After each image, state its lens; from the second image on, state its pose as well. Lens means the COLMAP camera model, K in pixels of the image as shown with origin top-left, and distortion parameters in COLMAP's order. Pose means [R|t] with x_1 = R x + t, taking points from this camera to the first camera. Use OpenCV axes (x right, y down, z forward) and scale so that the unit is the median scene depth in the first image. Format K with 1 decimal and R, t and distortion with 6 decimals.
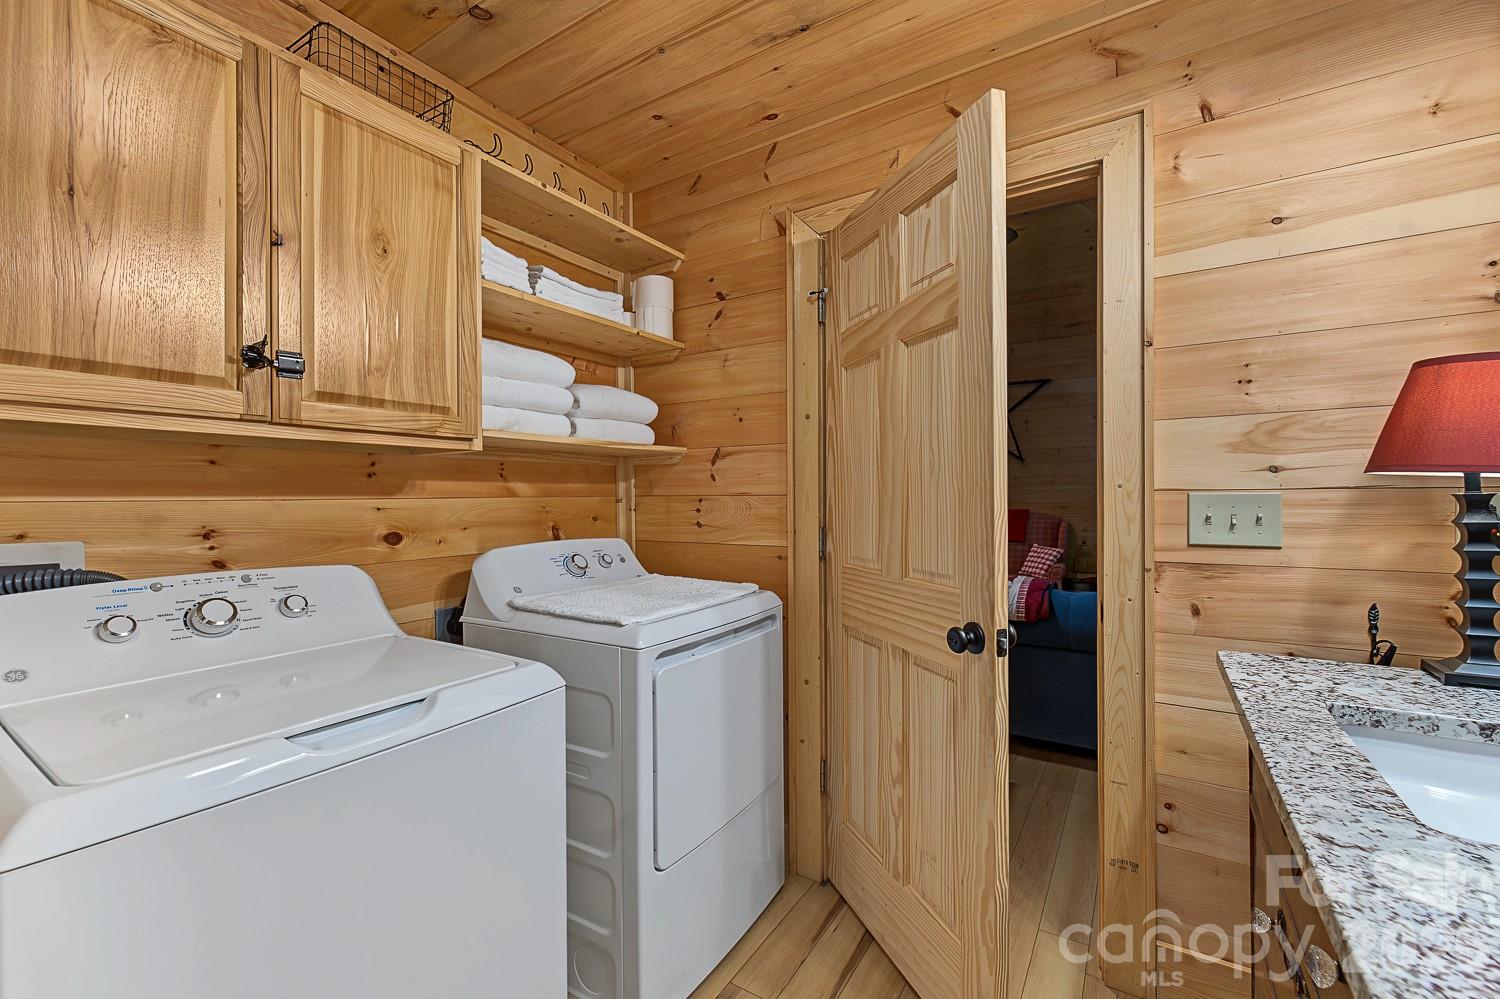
lens RADIAL K [[614.2, 0, 751.5], [0, 614.2, 495.4], [0, 0, 1]] dist [-0.001021, -0.000054]
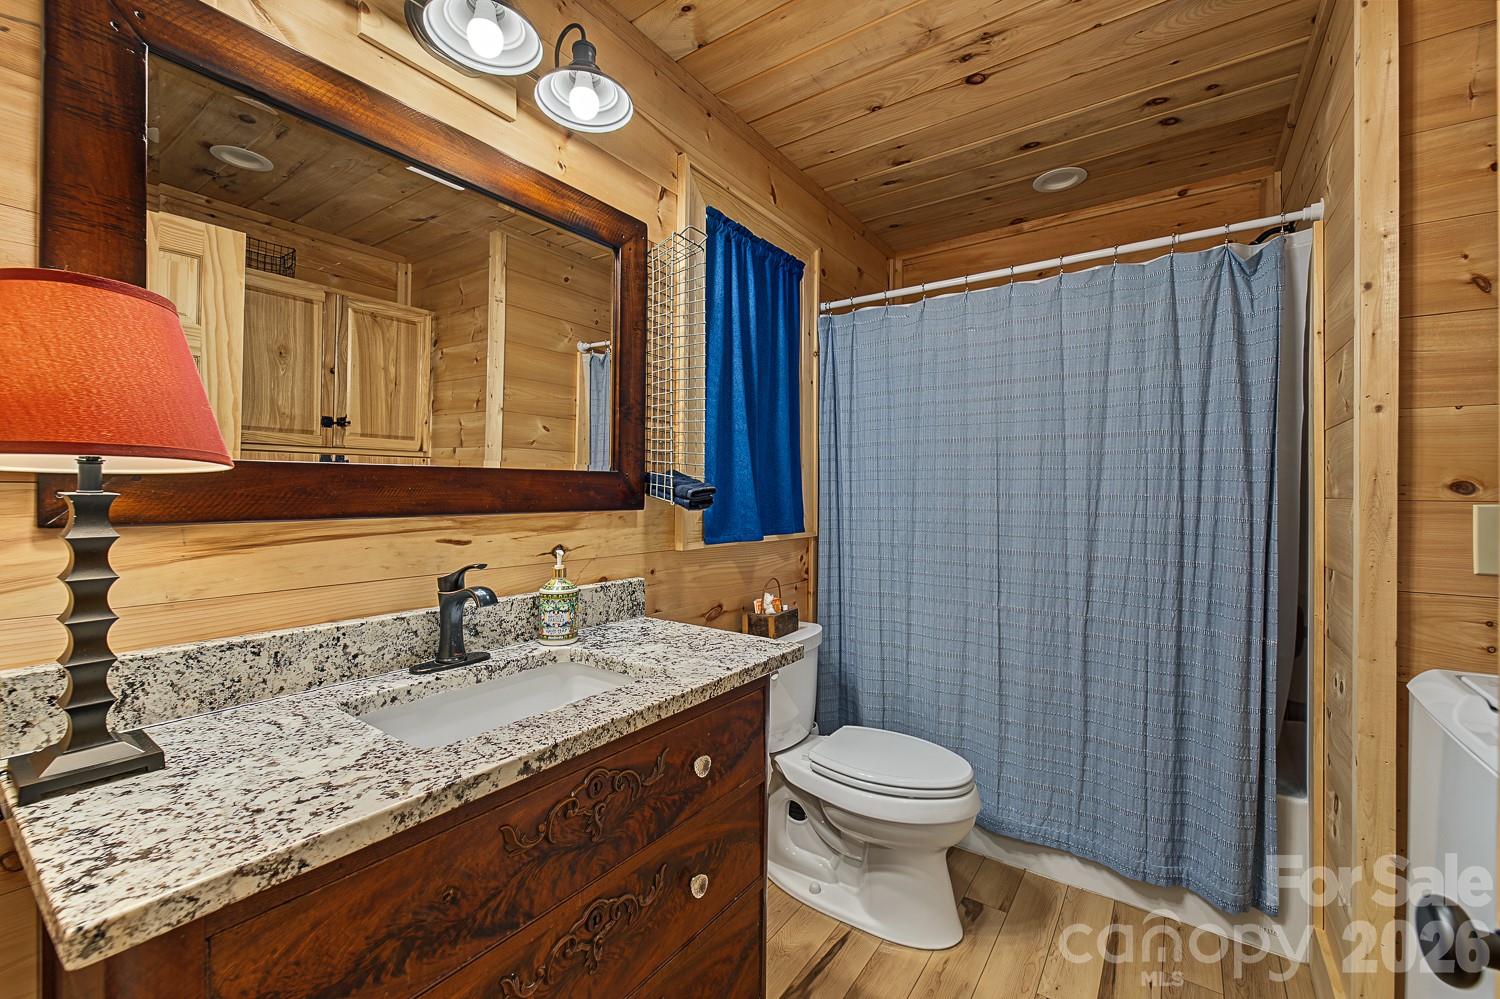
lens RADIAL K [[614.2, 0, 748.4], [0, 614.2, 495.8], [0, 0, 1]] dist [-0.001021, -0.000054]
pose [[-0.999087, -0.004115, 0.042519, 0.584767], [-0.004058, 0.999991, 0.001428, -0.001604], [-0.042525, 0.001254, -0.999095, 2.204230]]
